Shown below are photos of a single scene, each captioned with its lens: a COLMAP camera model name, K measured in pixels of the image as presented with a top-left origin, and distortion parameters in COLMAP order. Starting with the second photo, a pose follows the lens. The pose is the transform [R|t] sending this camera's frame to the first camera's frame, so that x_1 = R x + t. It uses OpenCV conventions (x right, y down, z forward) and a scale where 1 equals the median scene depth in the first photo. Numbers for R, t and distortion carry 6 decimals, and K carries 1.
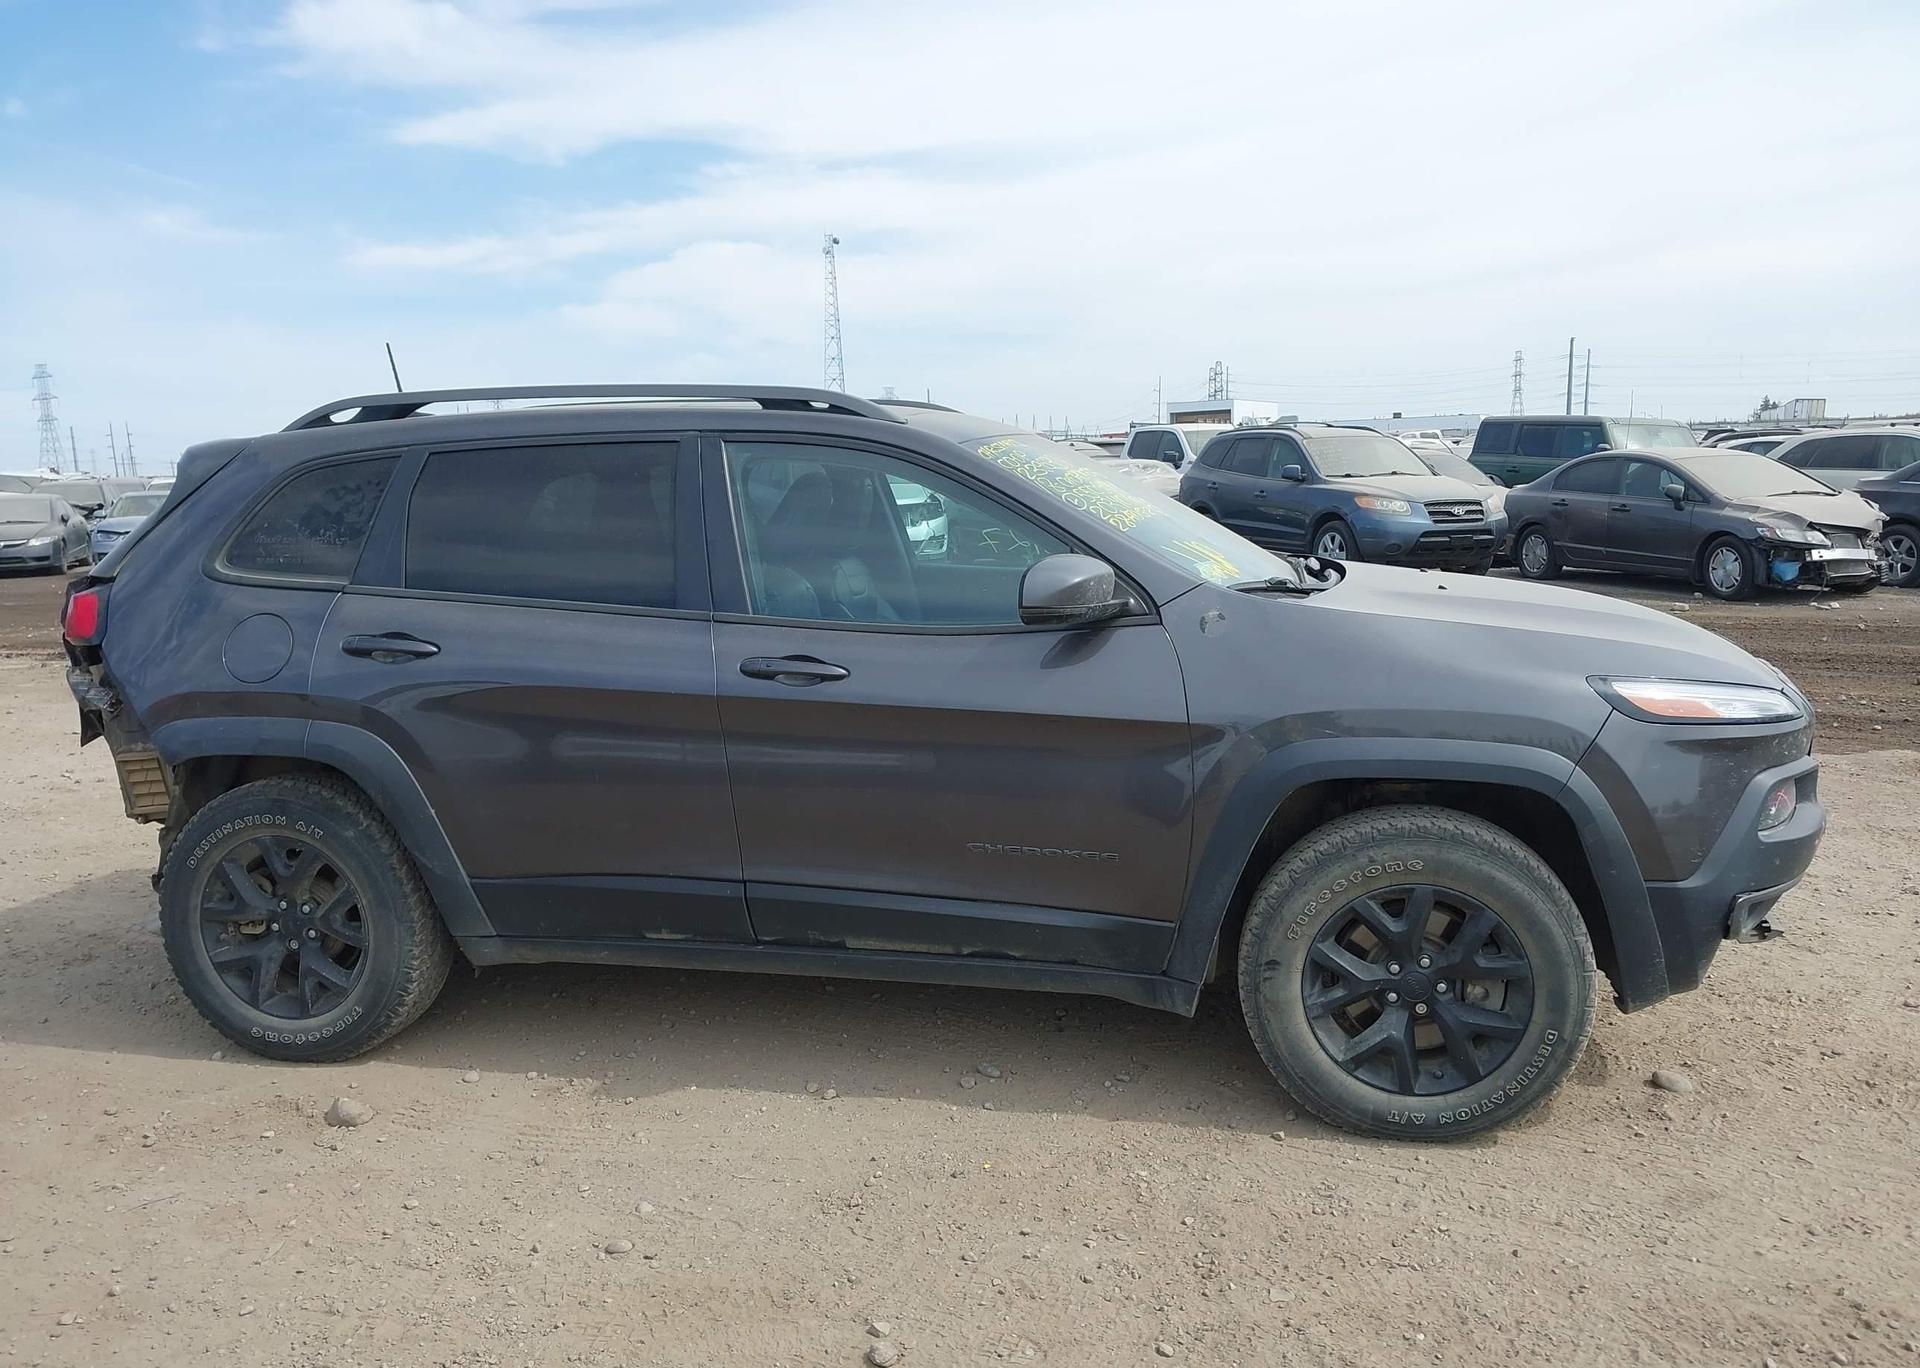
lens RADIAL K [[1542.2, 0, 959.8], [0, 1542.2, 686.5], [0, 0, 1]] dist [0.020684, -0.037988]
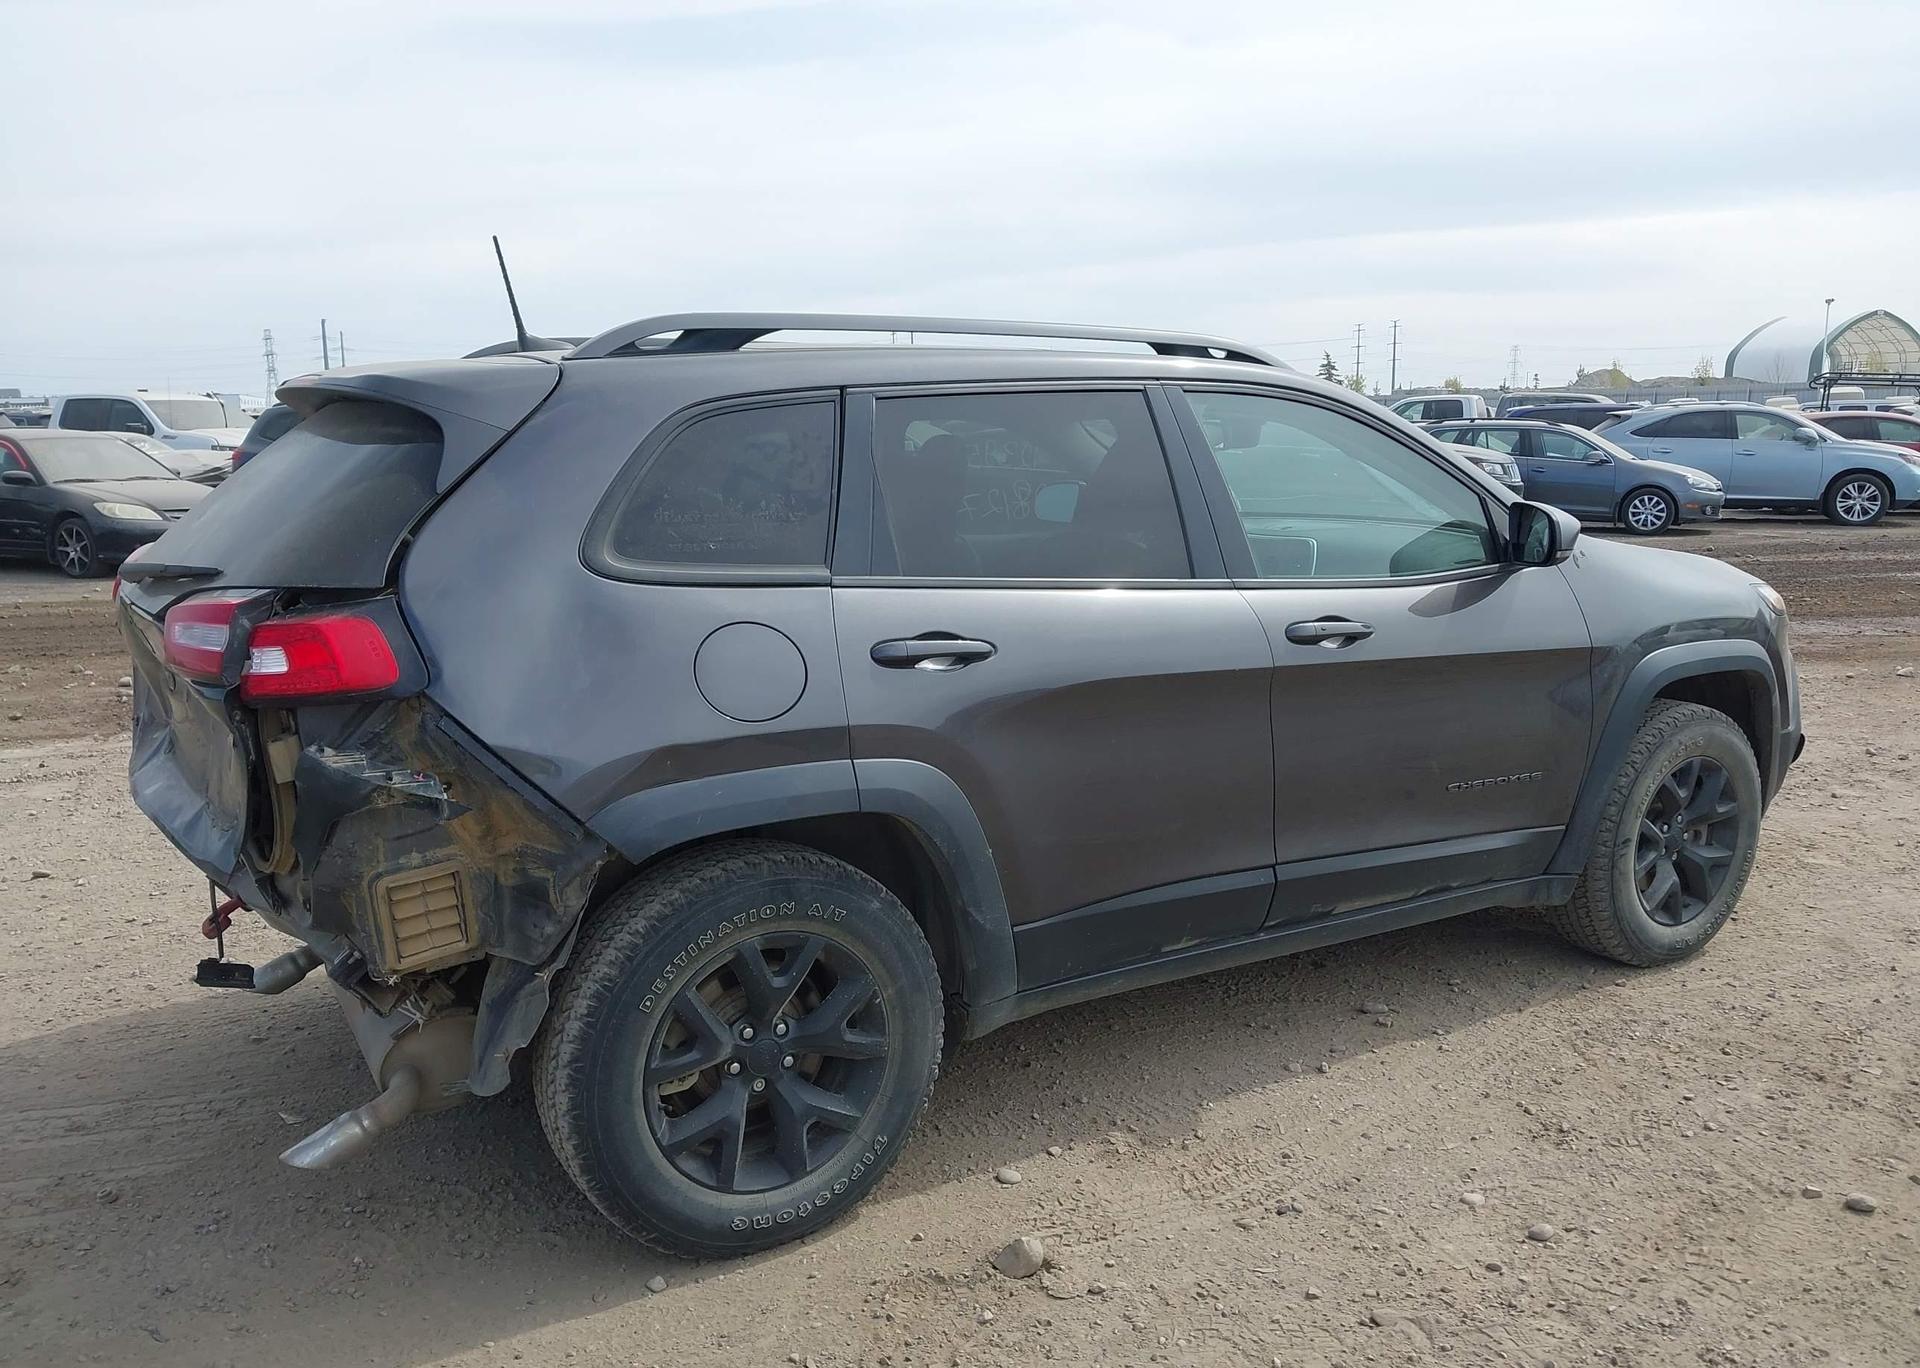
lens RADIAL K [[1542.2, 0, 964.2], [0, 1542.2, 684.5], [0, 0, 1]] dist [0.020684, -0.037988]
pose [[0.711777, -0.101953, 0.694967, -0.910475], [0.095400, 0.994274, 0.048154, -0.045056], [-0.695897, 0.032025, 0.717427, 0.456033]]
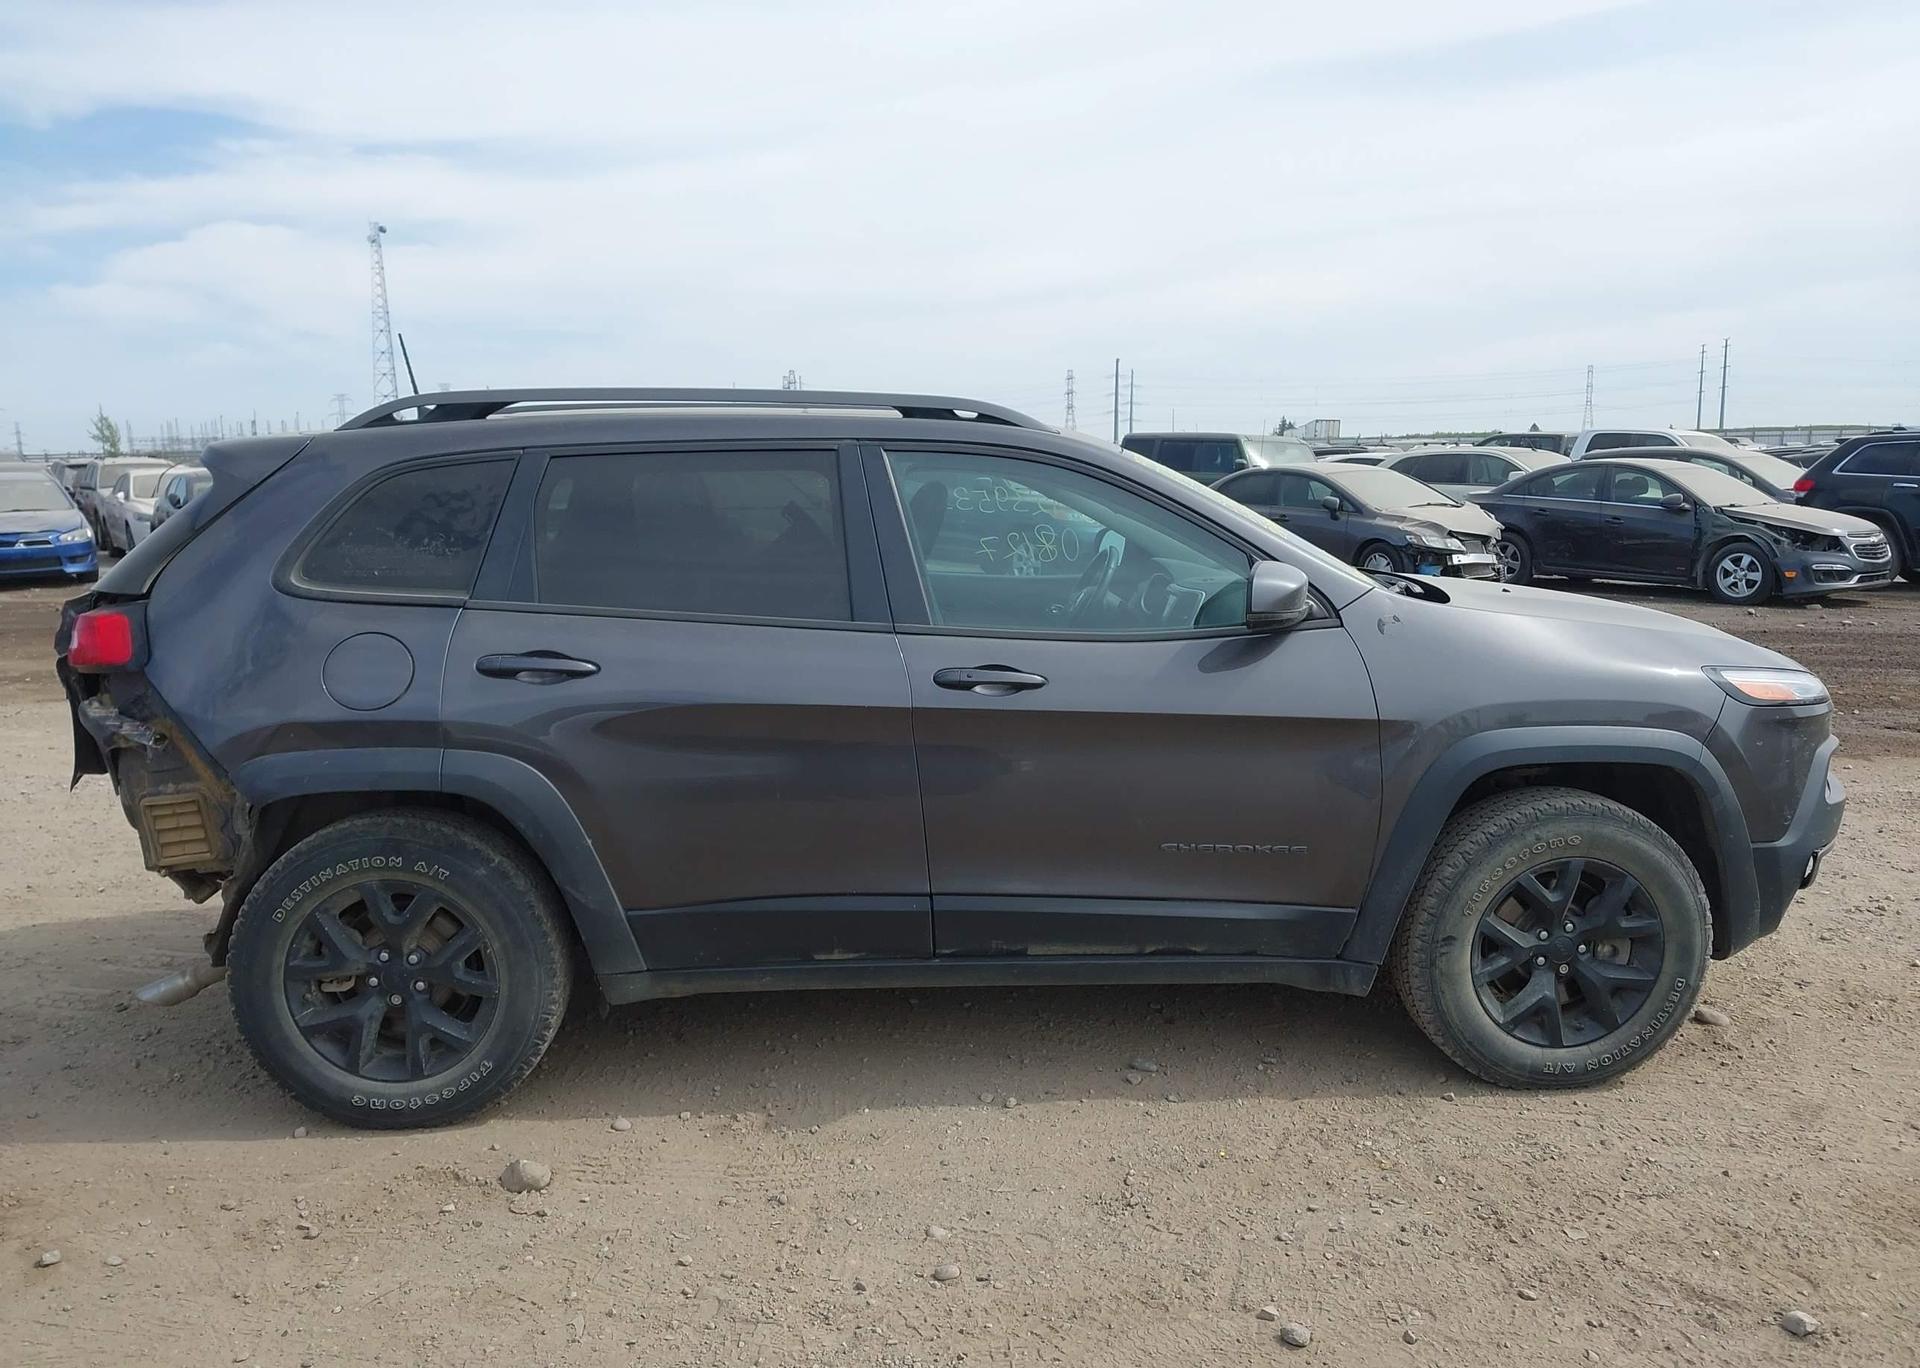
lens RADIAL K [[1542.2, 0, 966.1], [0, 1542.2, 684.6], [0, 0, 1]] dist [0.020684, -0.037988]
pose [[0.960635, -0.026312, 0.276566, -0.387072], [0.027875, 0.999610, -0.001721, -0.006075], [-0.276413, 0.009363, 0.960993, 0.043951]]
